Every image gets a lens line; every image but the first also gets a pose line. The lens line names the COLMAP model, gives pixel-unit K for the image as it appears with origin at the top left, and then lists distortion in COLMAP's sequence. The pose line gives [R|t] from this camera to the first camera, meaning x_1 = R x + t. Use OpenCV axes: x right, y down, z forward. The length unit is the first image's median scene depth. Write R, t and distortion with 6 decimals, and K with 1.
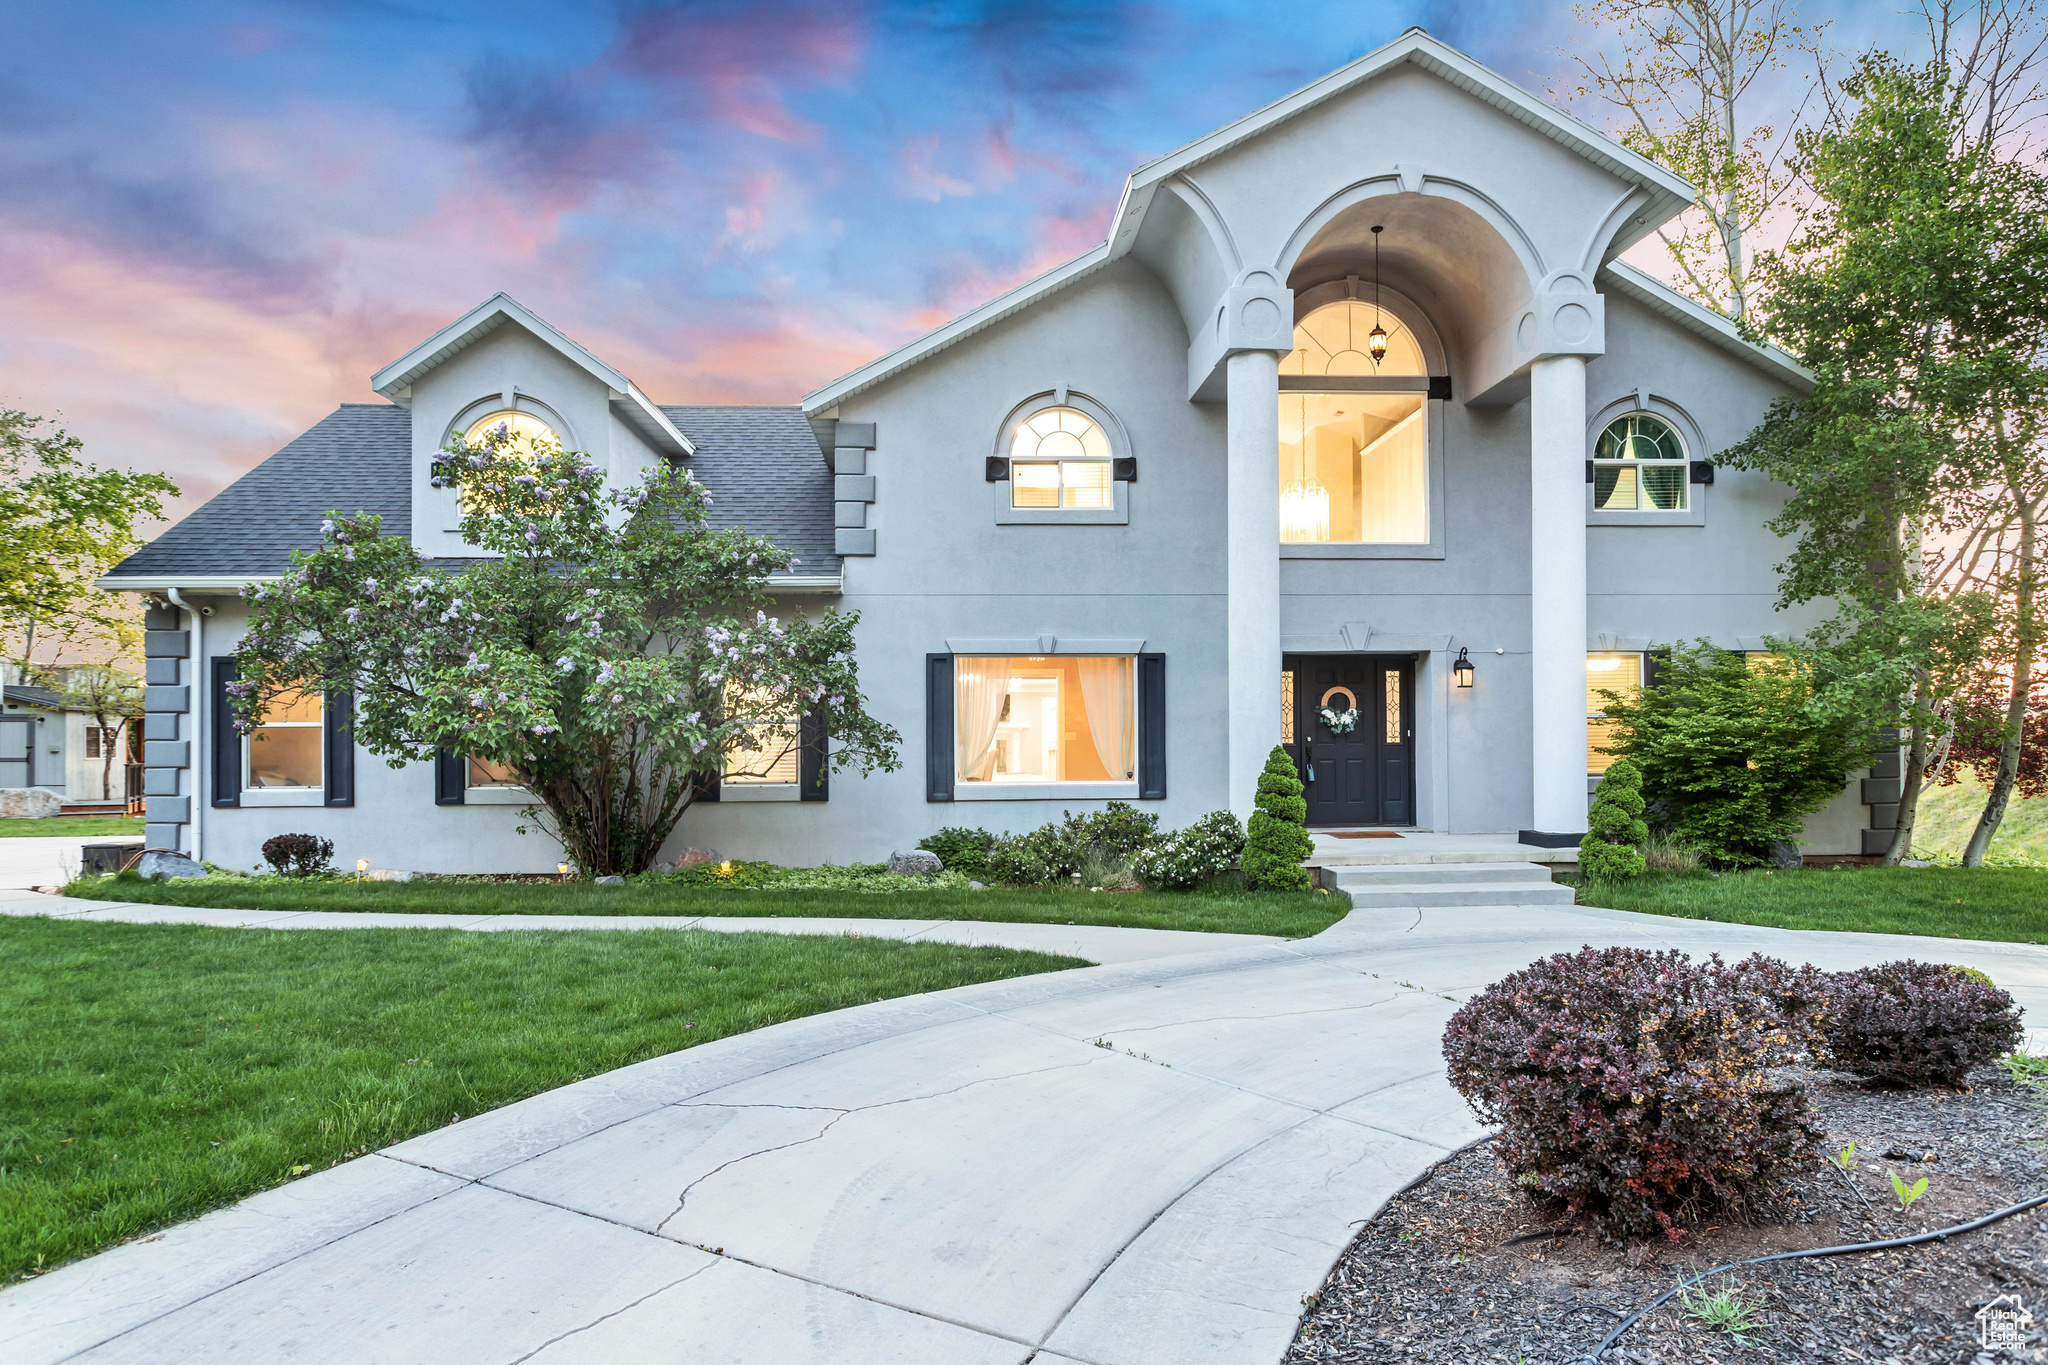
lens RADIAL K [[1200.4, 0, 1016.0], [0, 1200.4, 725.9], [0, 0, 1]] dist [-0.008226, 0.000259]
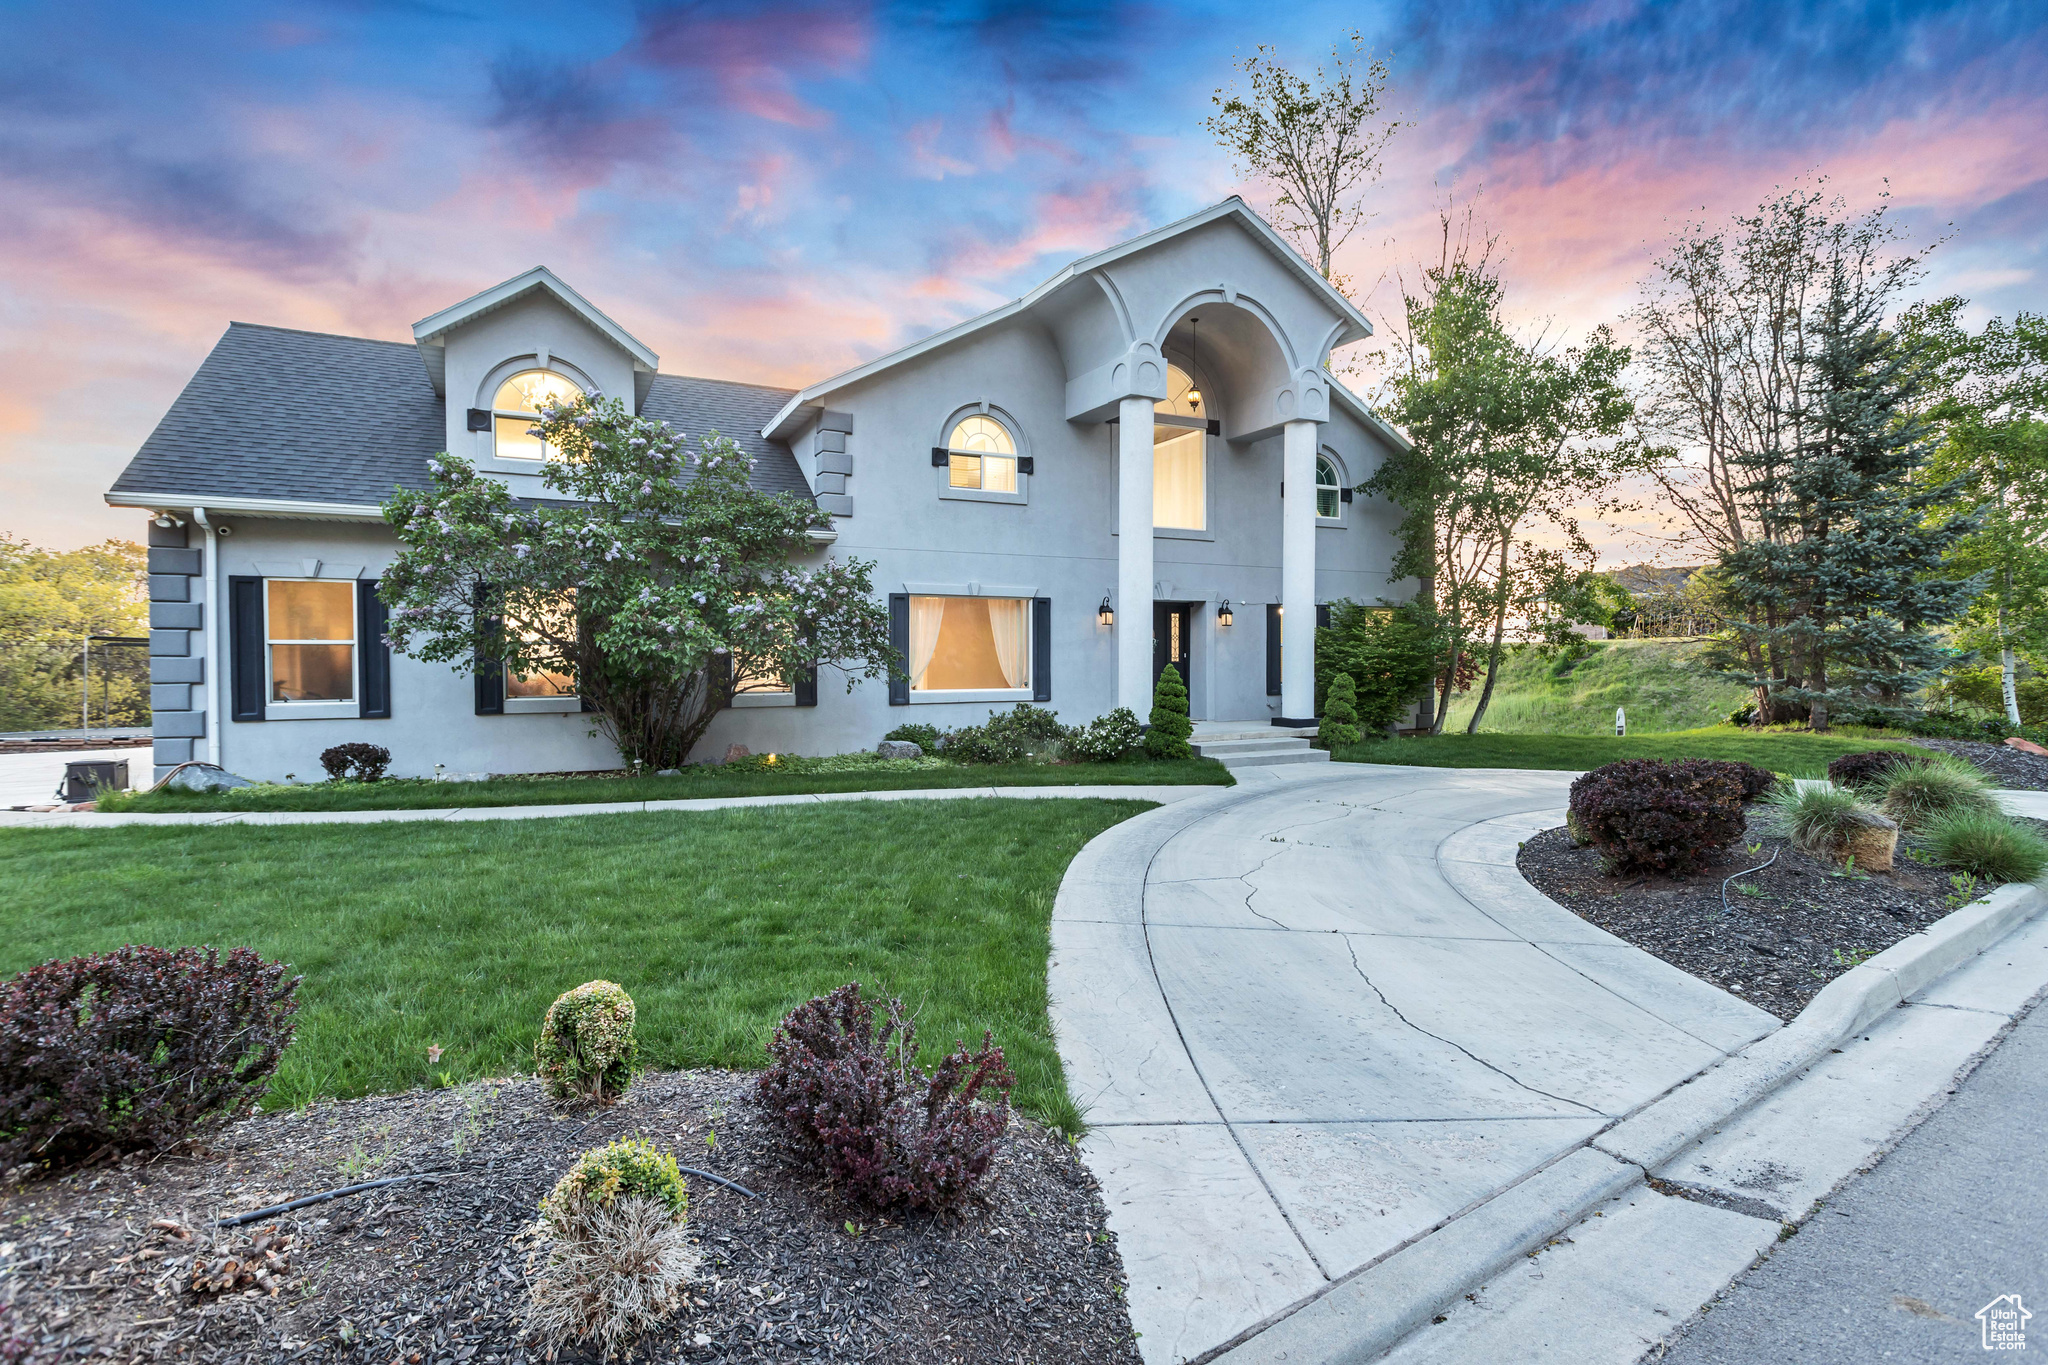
lens RADIAL K [[1000.4, 0, 1032.5], [0, 1000.4, 671.7], [0, 0, 1]] dist [0.000467, 0.008112]
pose [[0.913802, -0.001181, 0.406157, -0.391723], [-0.010173, 0.999616, 0.025795, -0.004190], [-0.406032, -0.027703, 0.913439, -0.075181]]
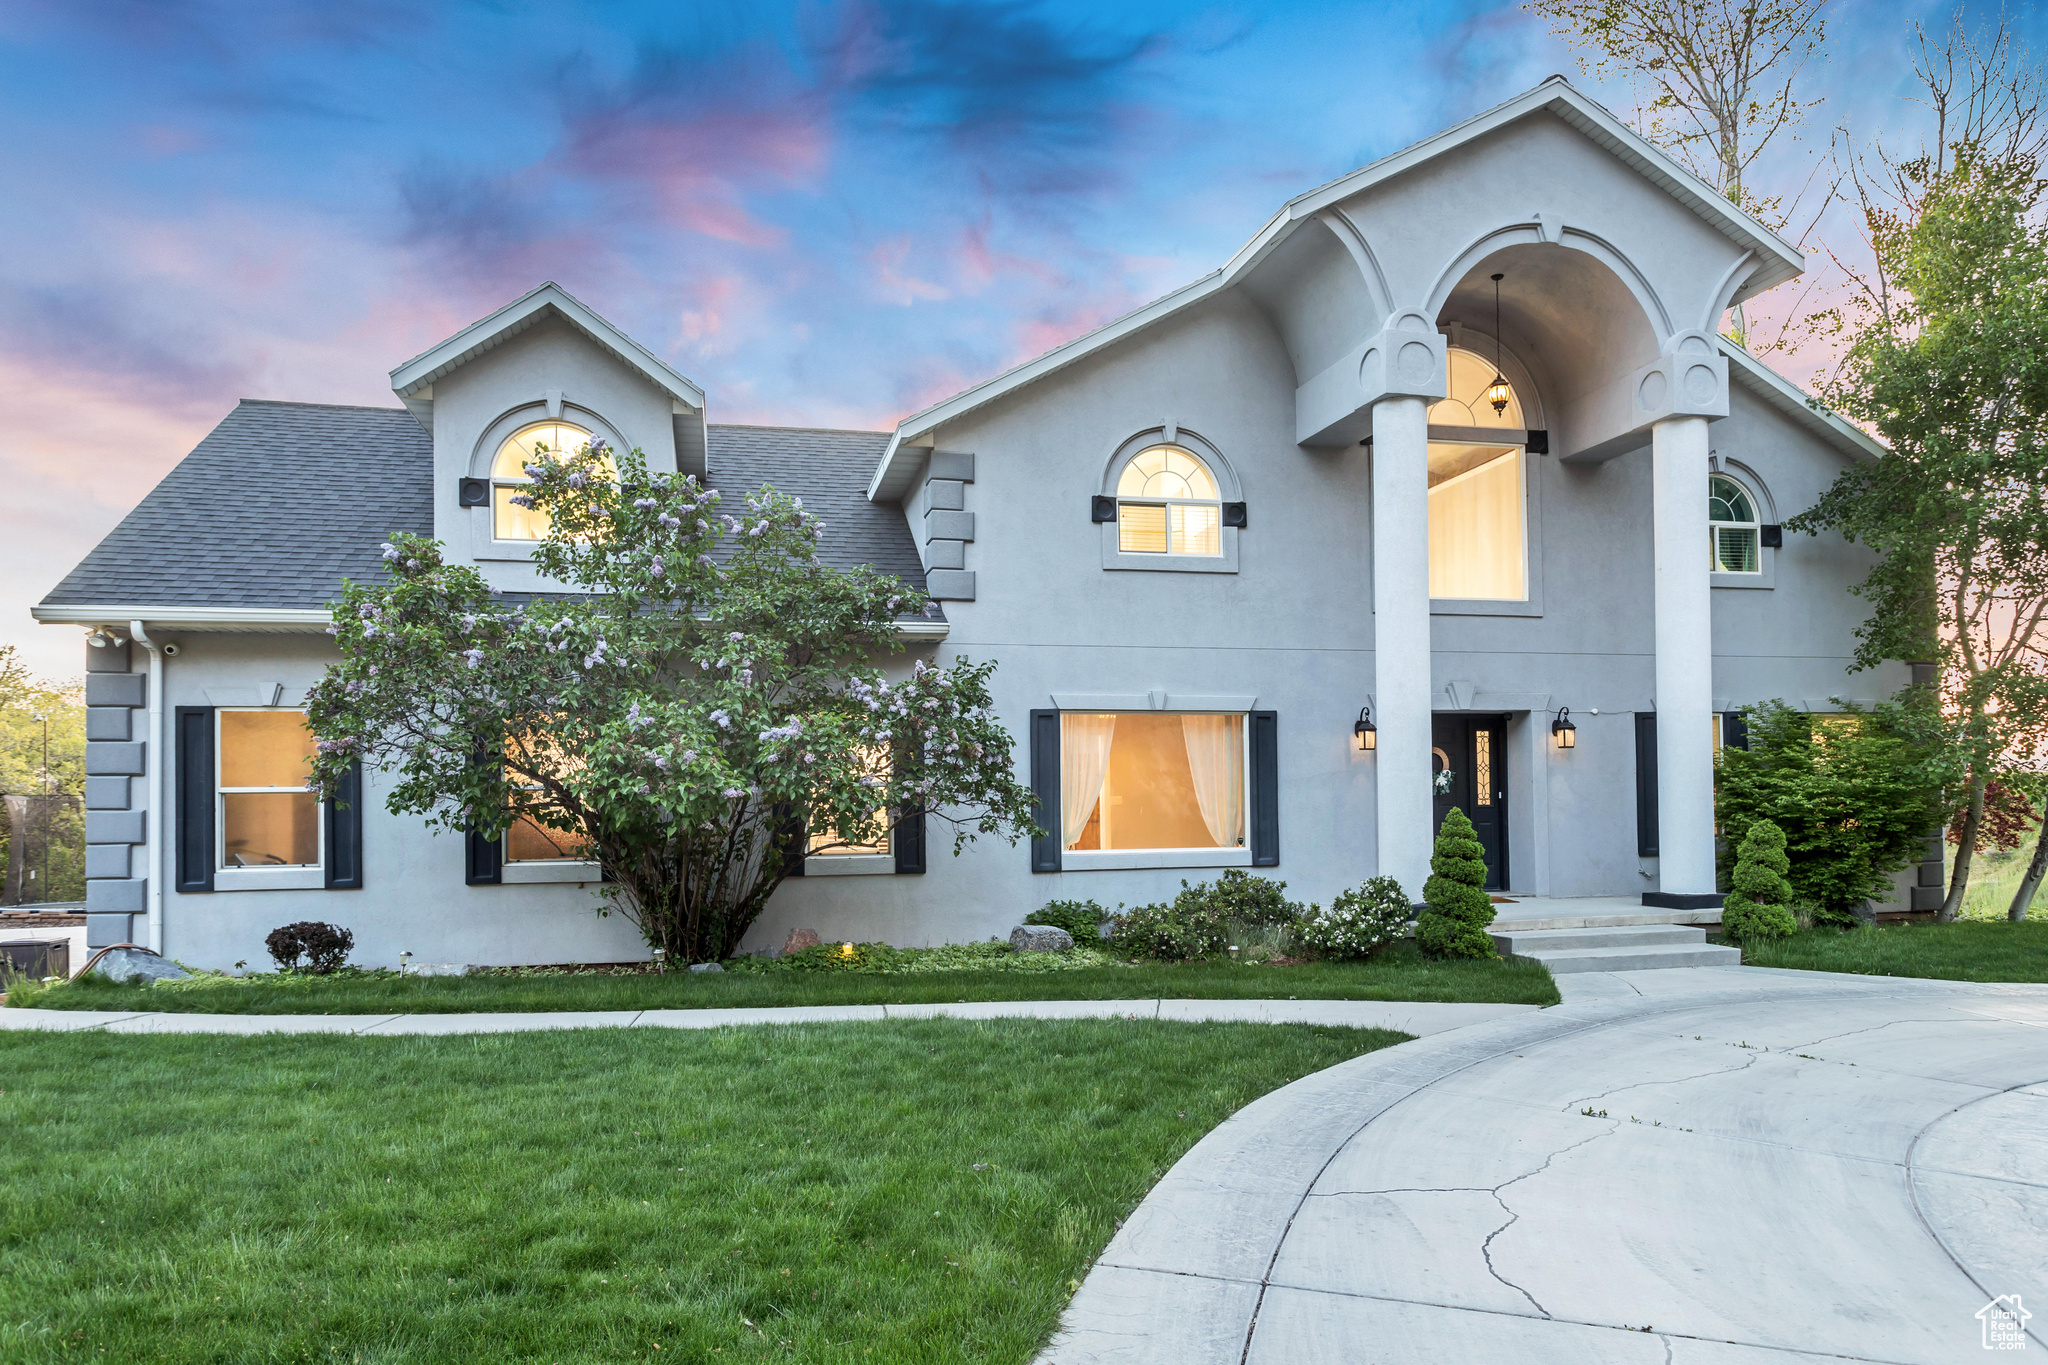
lens RADIAL K [[1331.3, 0, 1022.6], [0, 1331.3, 776.7], [0, 0, 1]] dist [-0.001548, 0.004745]
pose [[0.983571, -0.001448, 0.180515, -0.271859], [0.003414, 0.999938, -0.010580, 0.001406], [-0.180489, 0.011023, 0.983515, 0.010400]]
